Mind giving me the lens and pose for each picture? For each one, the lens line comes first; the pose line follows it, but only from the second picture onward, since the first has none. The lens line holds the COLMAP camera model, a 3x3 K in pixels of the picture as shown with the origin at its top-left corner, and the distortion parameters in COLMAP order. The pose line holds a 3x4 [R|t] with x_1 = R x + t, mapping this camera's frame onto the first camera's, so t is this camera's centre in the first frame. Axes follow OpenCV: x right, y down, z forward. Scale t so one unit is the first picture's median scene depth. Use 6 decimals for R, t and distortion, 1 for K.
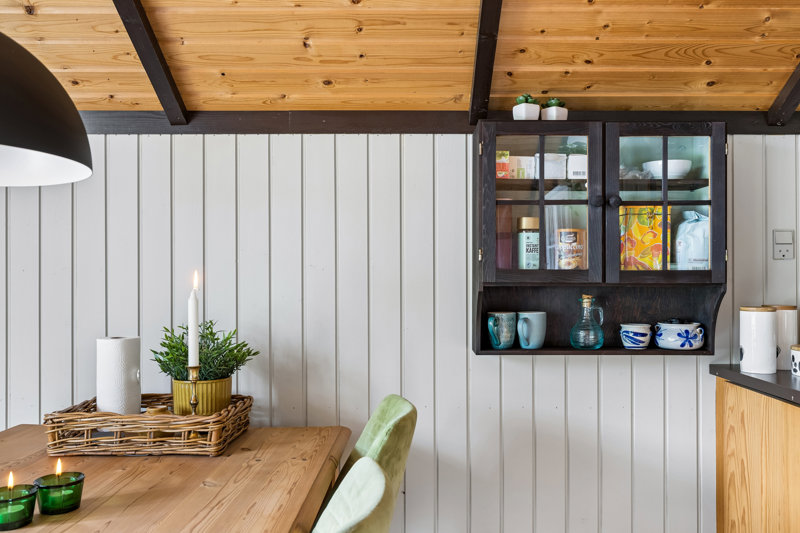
lens RADIAL K [[700.0, 0, 399.6], [0, 700.0, 271.2], [0, 0, 1]] dist [0.004635, 0.008774]
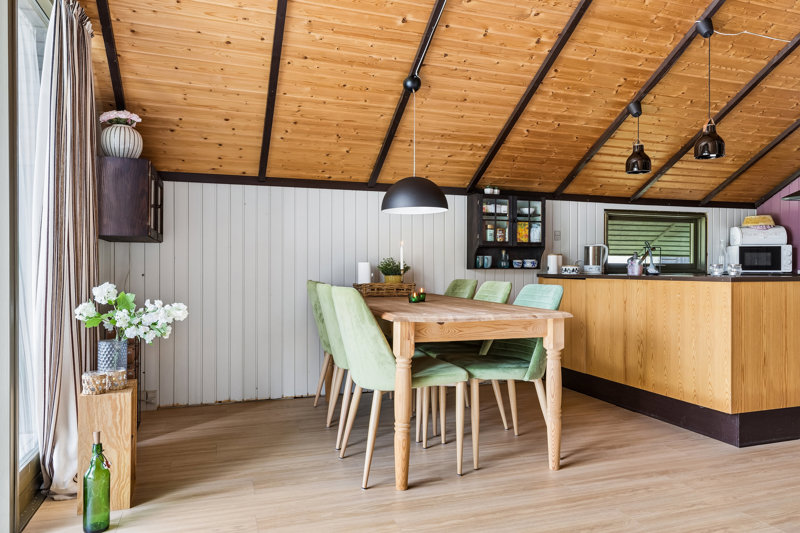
lens RADIAL K [[553.4, 0, 399.9], [0, 553.4, 266.5], [0, 0, 1]] dist [0.001422, -0.001169]
pose [[0.947164, 0.001685, 0.320746, -0.987352], [-0.002819, 0.999991, 0.003071, 0.103423], [-0.320738, -0.003813, 0.947160, -1.210697]]
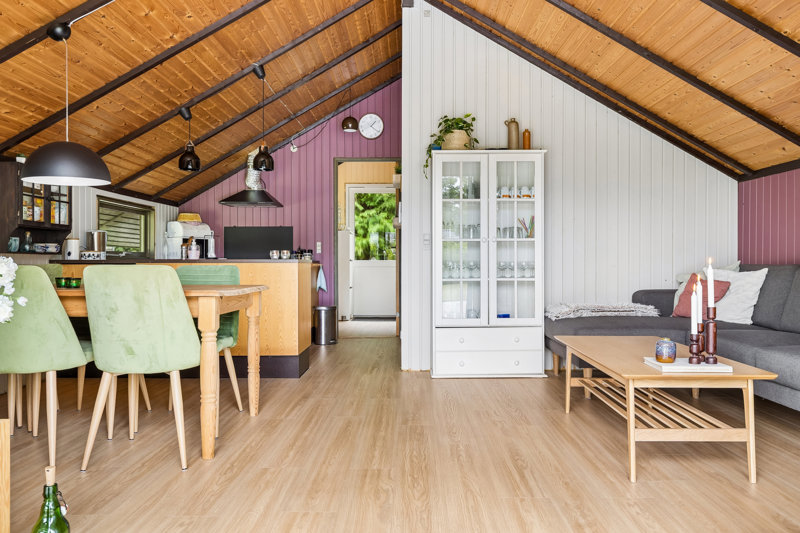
lens RADIAL K [[588.9, 0, 400.4], [0, 588.9, 262.9], [0, 0, 1]] dist [-0.001123, -0.000150]
pose [[0.029358, 0.000995, 0.999568, -1.992342], [-0.005499, 0.999985, -0.000834, 0.151714], [-0.999554, -0.005472, 0.029363, -0.488956]]
